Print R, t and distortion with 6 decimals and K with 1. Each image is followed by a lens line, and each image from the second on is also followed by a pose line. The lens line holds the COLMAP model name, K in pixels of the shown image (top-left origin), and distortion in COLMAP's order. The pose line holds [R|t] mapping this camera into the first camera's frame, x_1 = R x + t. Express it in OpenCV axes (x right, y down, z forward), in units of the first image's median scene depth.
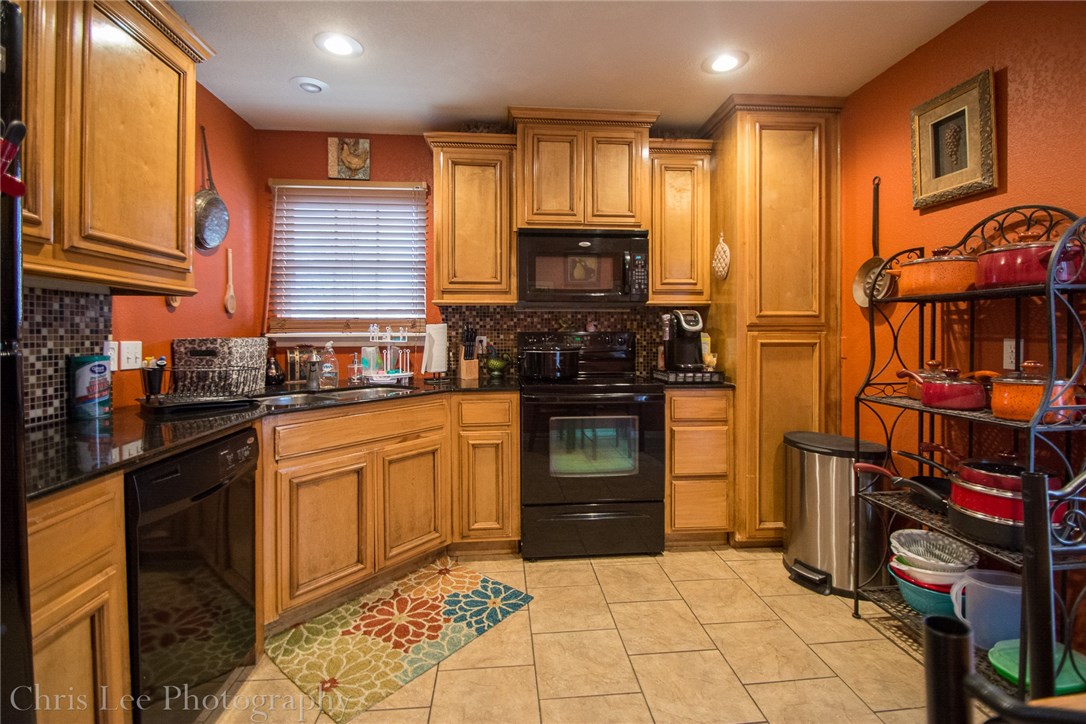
lens RADIAL K [[497.8, 0, 543.6], [0, 497.8, 332.6], [0, 0, 1]] dist [0.001764, 0.000145]
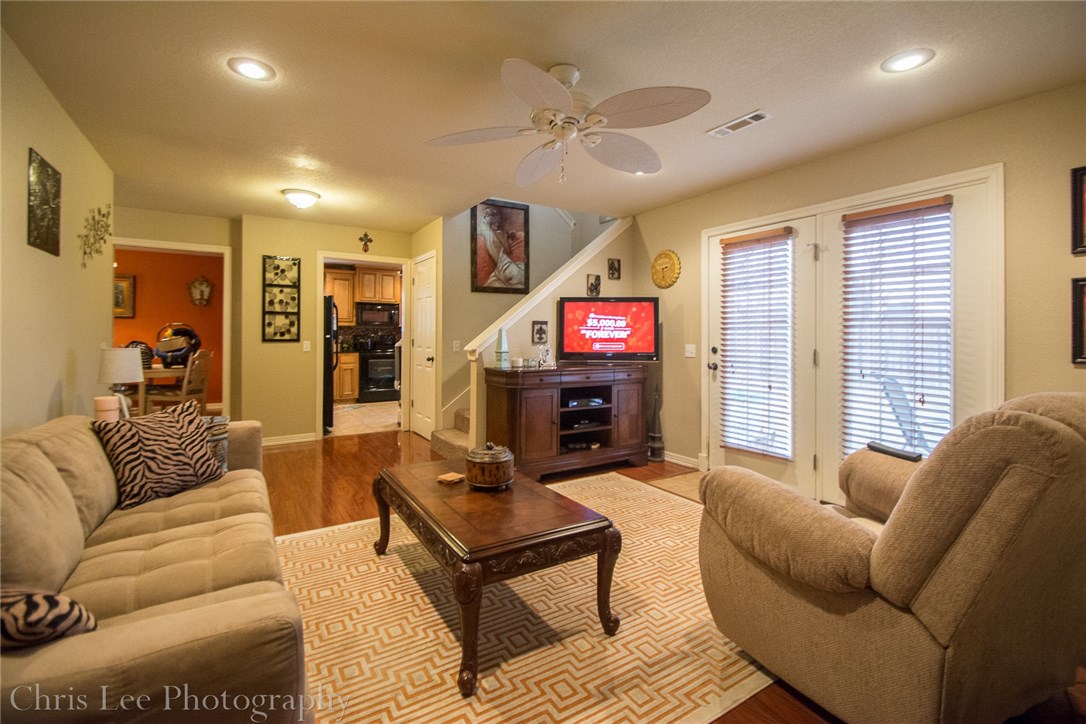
lens RADIAL K [[497.8, 0, 552.3], [0, 497.8, 329.4], [0, 0, 1]] dist [0.001764, 0.000145]
pose [[0.888446, 0.005039, 0.458954, -0.389040], [-0.001538, 0.999967, -0.008002, -0.012198], [-0.458979, 0.006403, 0.888424, -2.317877]]
